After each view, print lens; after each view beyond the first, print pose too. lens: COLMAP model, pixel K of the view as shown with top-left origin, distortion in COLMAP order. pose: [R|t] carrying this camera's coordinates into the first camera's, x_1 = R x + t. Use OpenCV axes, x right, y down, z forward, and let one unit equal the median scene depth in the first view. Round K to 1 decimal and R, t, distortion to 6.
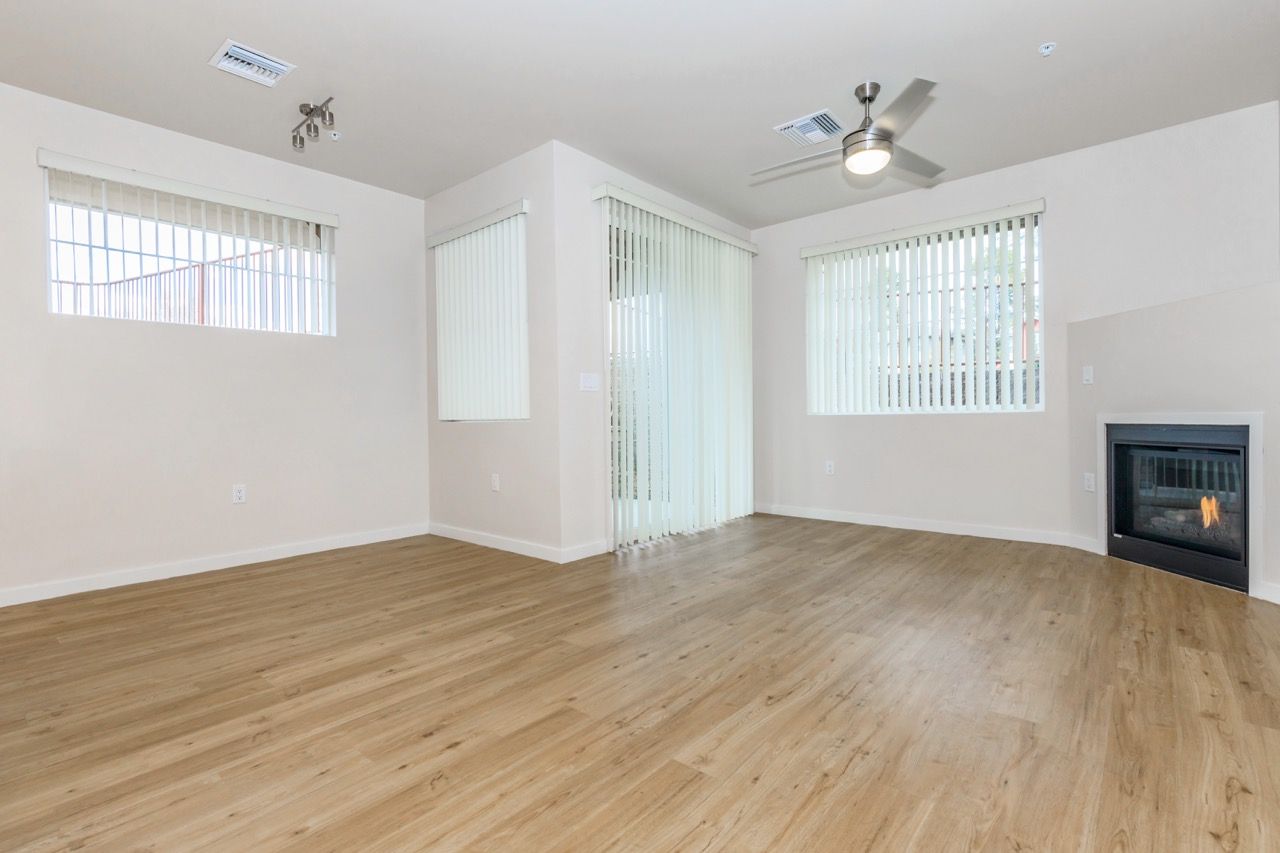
lens RADIAL K [[599.1, 0, 644.0], [0, 599.1, 418.2], [0, 0, 1]] dist [-0.008441, 0.000498]
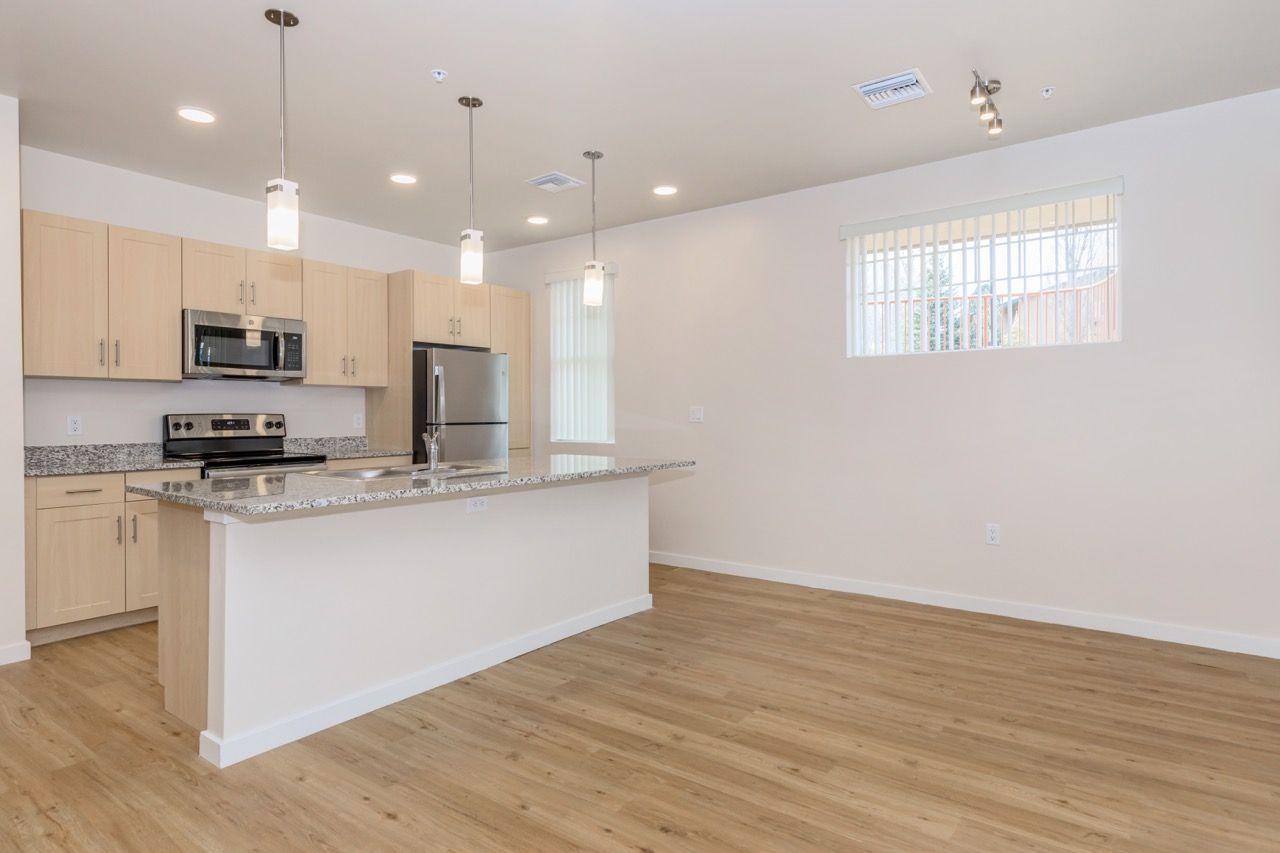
lens RADIAL K [[701.0, 0, 639.9], [0, 701.0, 402.1], [0, 0, 1]] dist [-0.003333, 0.000858]
pose [[0.063082, -0.004704, -0.997997, 0.574733], [-0.004195, 0.999979, -0.004978, -0.108249], [0.998000, 0.004501, 0.063061, 0.686585]]
